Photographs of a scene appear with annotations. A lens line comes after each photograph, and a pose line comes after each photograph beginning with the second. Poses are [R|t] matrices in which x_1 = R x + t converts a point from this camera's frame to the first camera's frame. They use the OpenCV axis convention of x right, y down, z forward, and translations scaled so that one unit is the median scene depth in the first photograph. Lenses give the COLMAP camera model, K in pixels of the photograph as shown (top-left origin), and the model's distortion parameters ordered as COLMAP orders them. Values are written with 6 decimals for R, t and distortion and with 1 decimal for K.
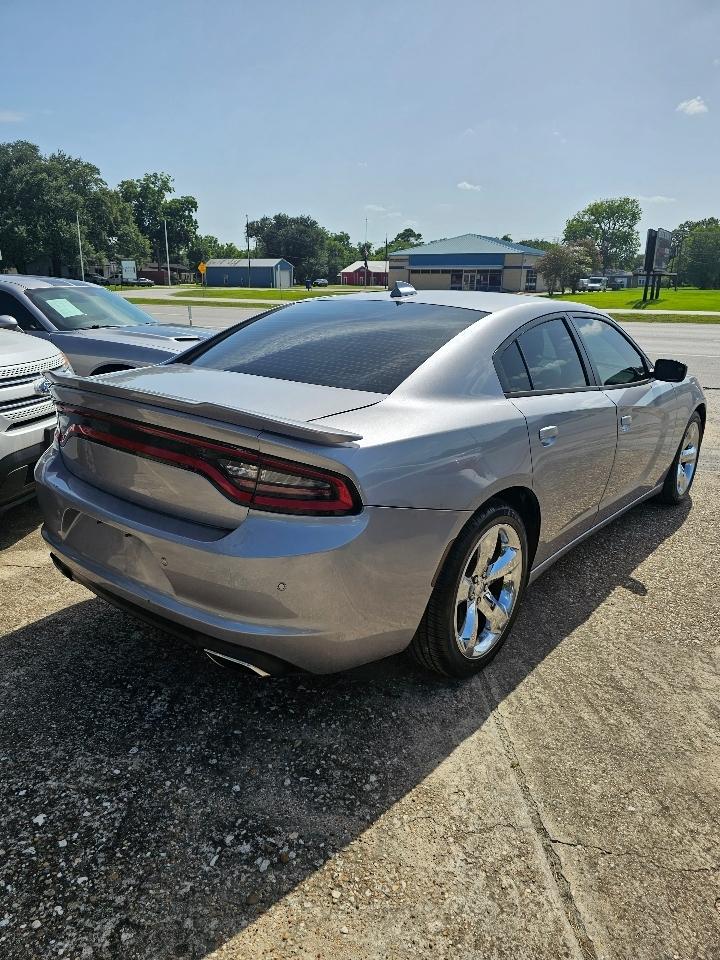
lens RADIAL K [[642.0, 0, 362.1], [0, 642.0, 489.5], [0, 0, 1]] dist [0.033851, -0.020033]
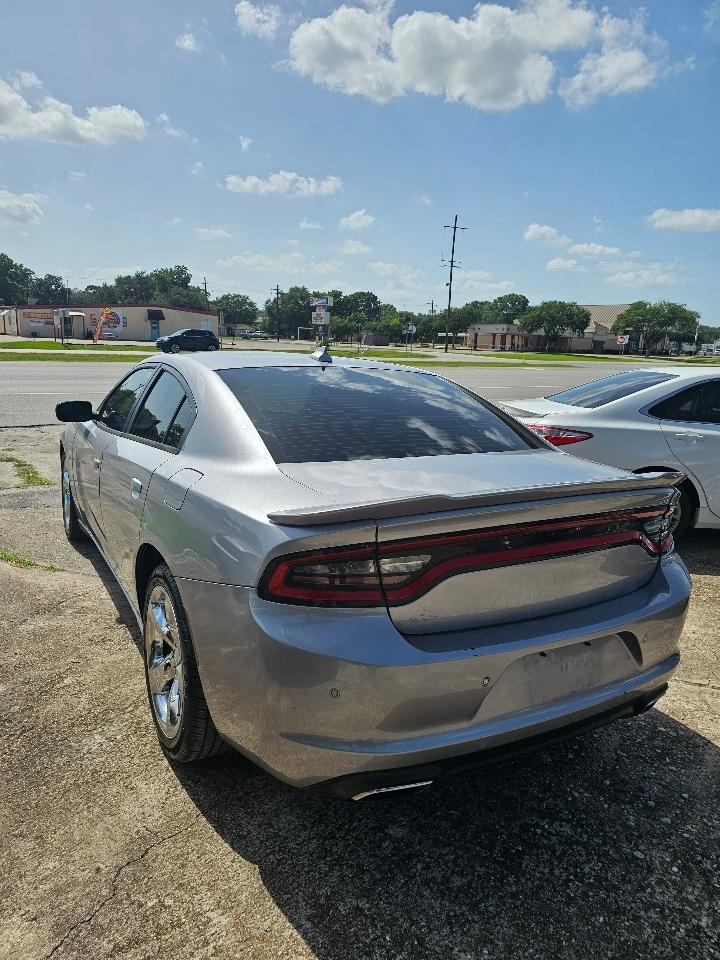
lens RADIAL K [[642.0, 0, 353.8], [0, 642.0, 478.2], [0, 0, 1]] dist [0.033851, -0.020033]
pose [[0.371822, -0.194659, 0.907665, -1.093993], [0.250236, 0.962591, 0.103929, -0.283731], [-0.893941, 0.188487, 0.406623, 0.767863]]
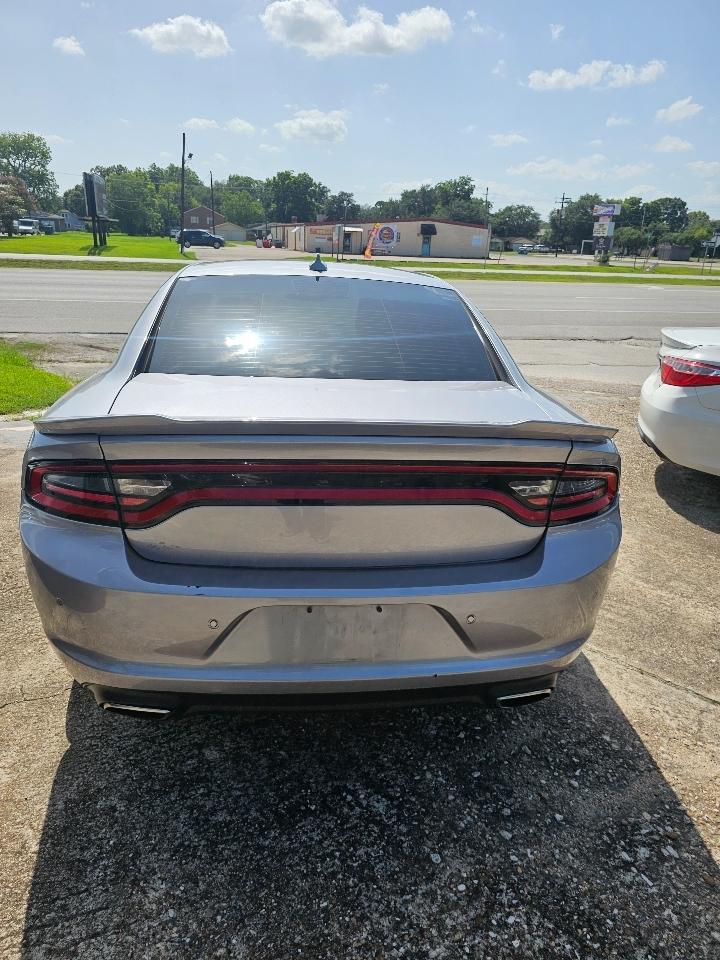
lens RADIAL K [[642.0, 0, 359.2], [0, 642.0, 477.5], [0, 0, 1]] dist [0.033851, -0.020033]
pose [[0.705062, -0.229139, 0.671105, -0.745031], [0.188580, 0.972866, 0.134050, -0.164281], [-0.683612, 0.032043, 0.729142, 0.397229]]
